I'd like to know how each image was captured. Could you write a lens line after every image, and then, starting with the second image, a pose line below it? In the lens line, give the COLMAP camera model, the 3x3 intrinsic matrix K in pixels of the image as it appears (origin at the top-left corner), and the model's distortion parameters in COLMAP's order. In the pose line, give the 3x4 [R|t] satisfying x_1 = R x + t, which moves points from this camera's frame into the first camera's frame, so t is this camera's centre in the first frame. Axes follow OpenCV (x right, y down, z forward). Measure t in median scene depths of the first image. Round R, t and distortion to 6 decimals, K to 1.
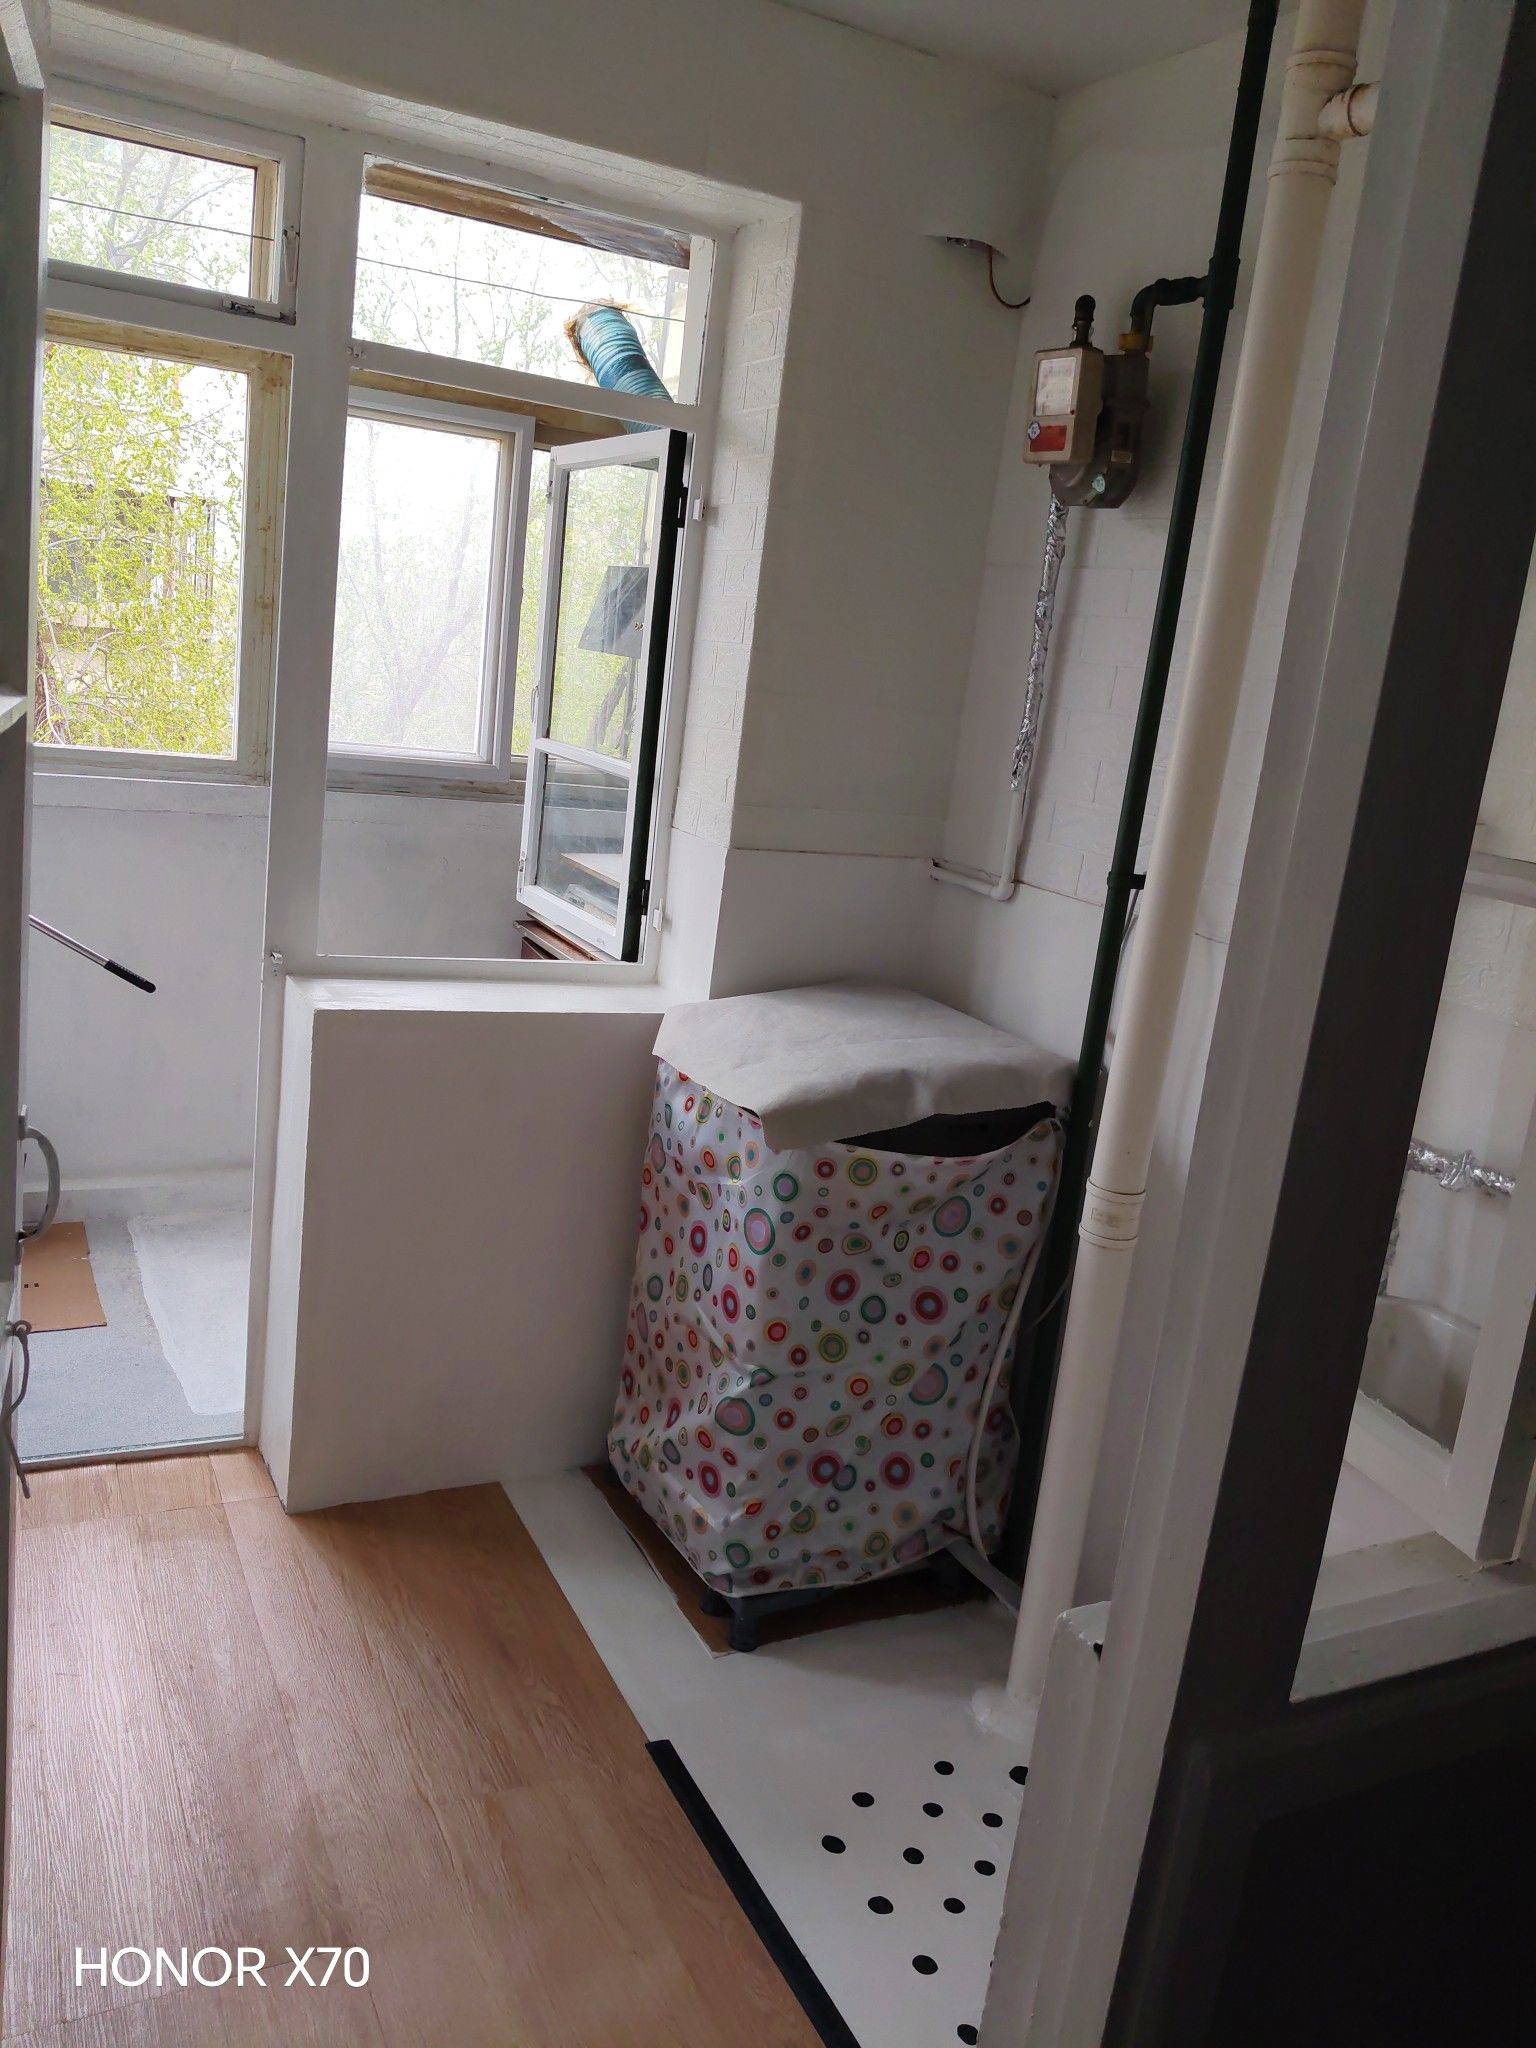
lens RADIAL K [[1620.7, 0, 768.0], [0, 1620.7, 1024.0], [0, 0, 1]] dist [0.117151, -0.002940]
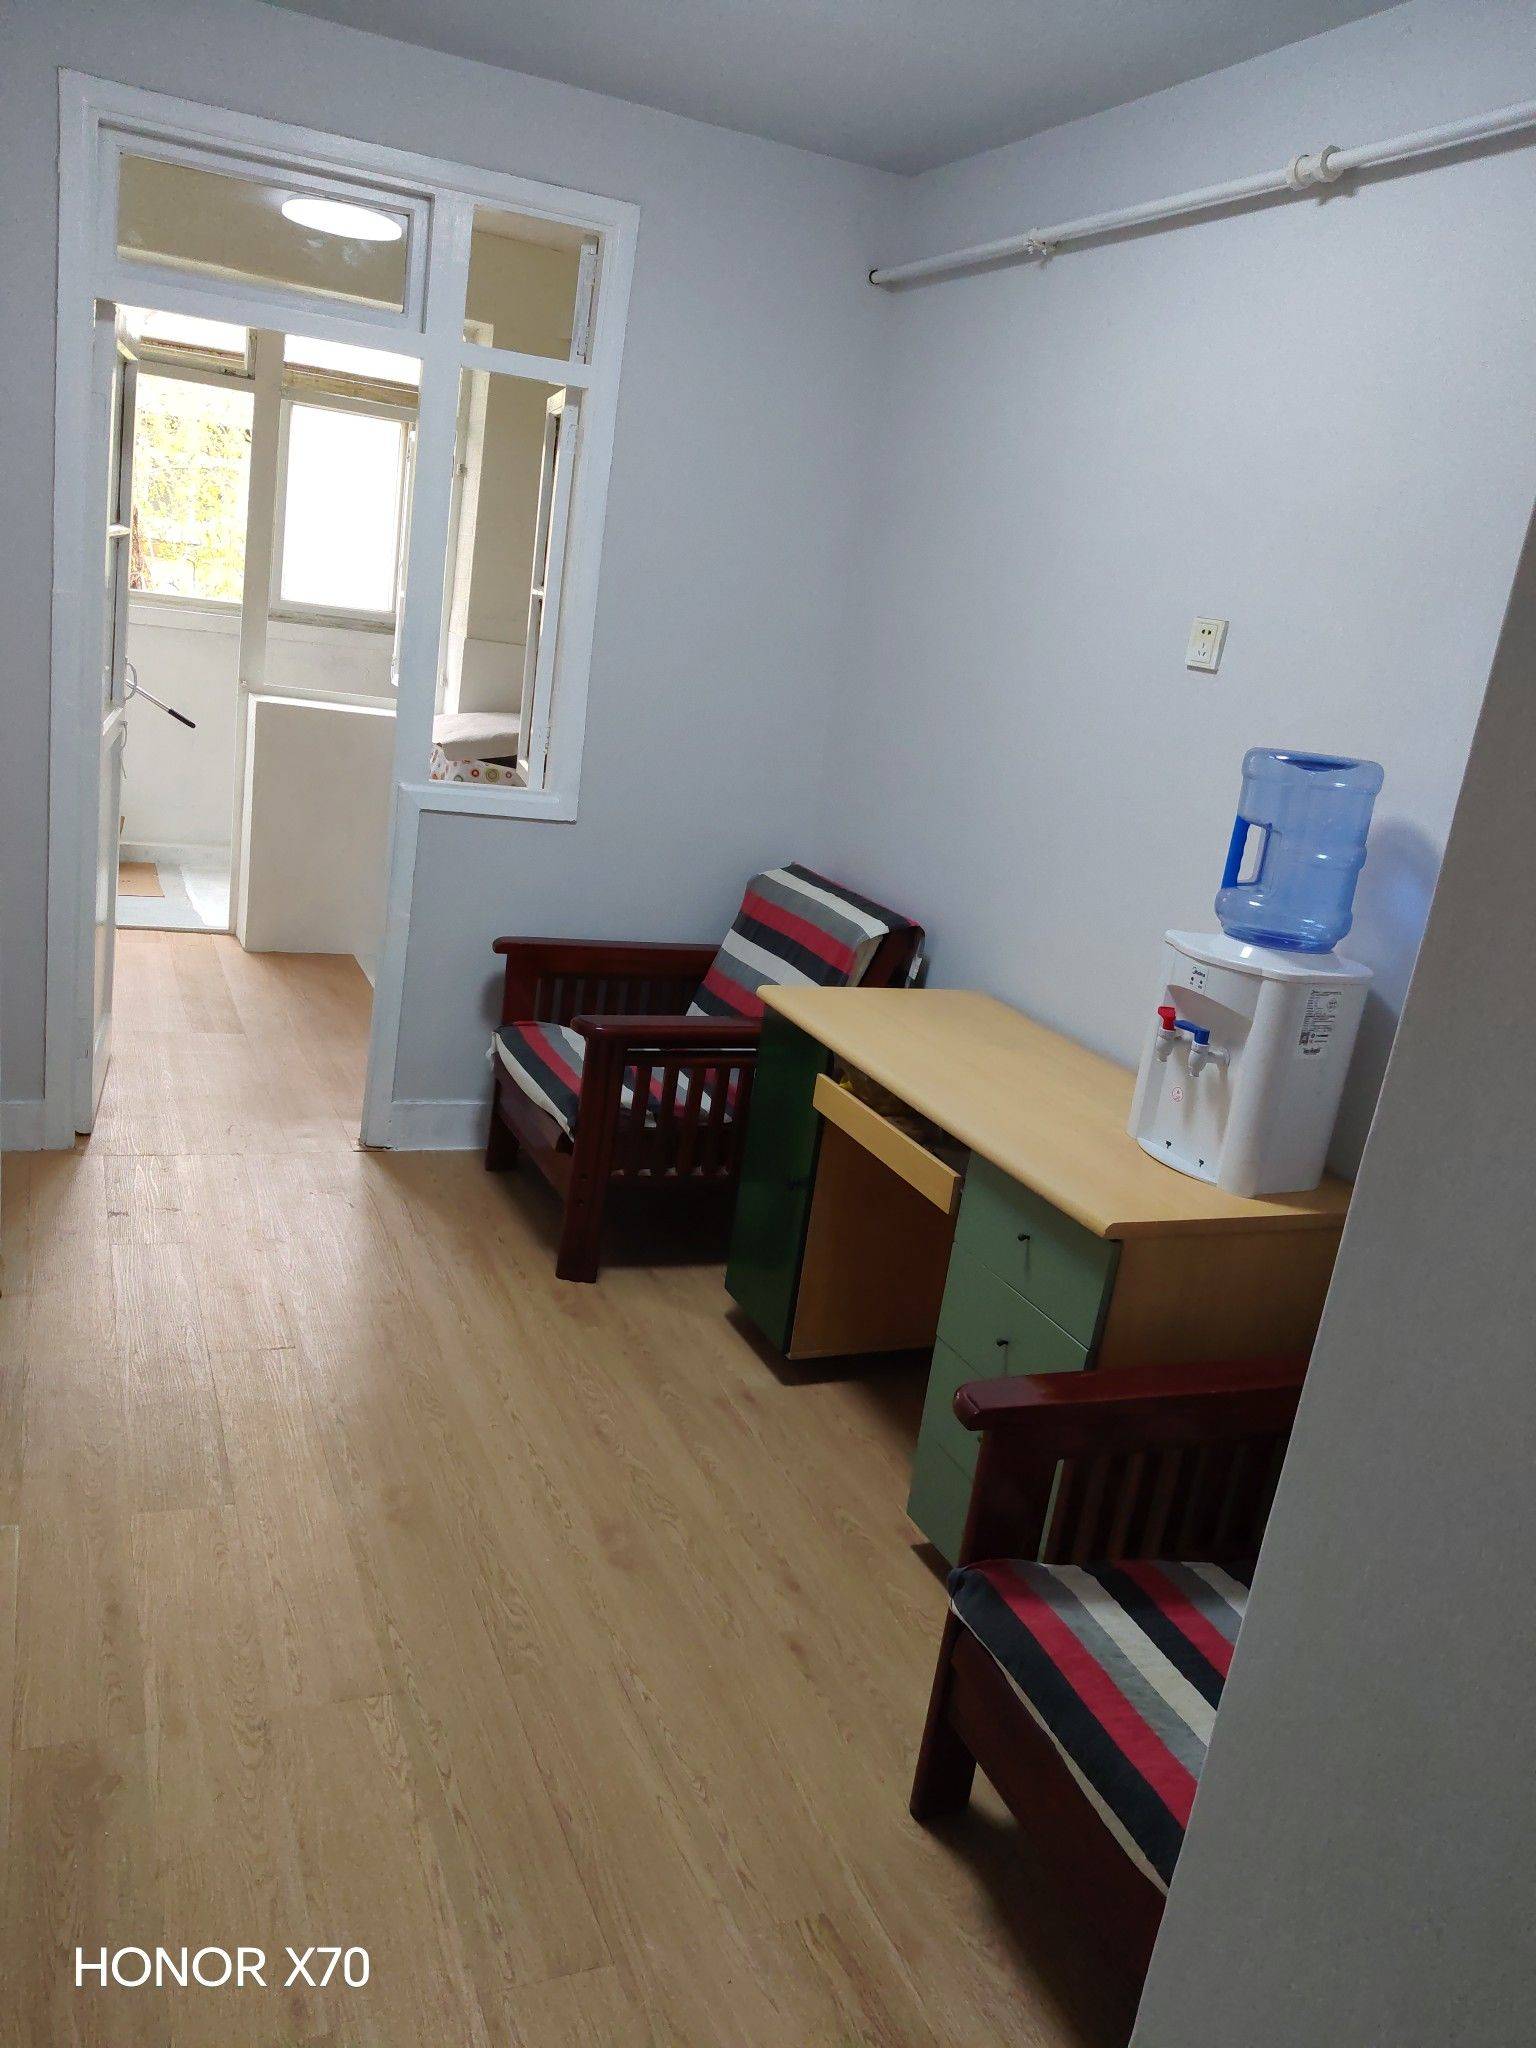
lens RADIAL K [[1637.1, 0, 768.0], [0, 1637.1, 1024.0], [0, 0, 1]] dist [0.044971, 0.000658]
pose [[0.998354, 0.036969, -0.043846, 0.440038], [-0.035304, 0.998648, 0.038159, 0.267300], [0.045197, -0.036548, 0.998309, -1.000664]]
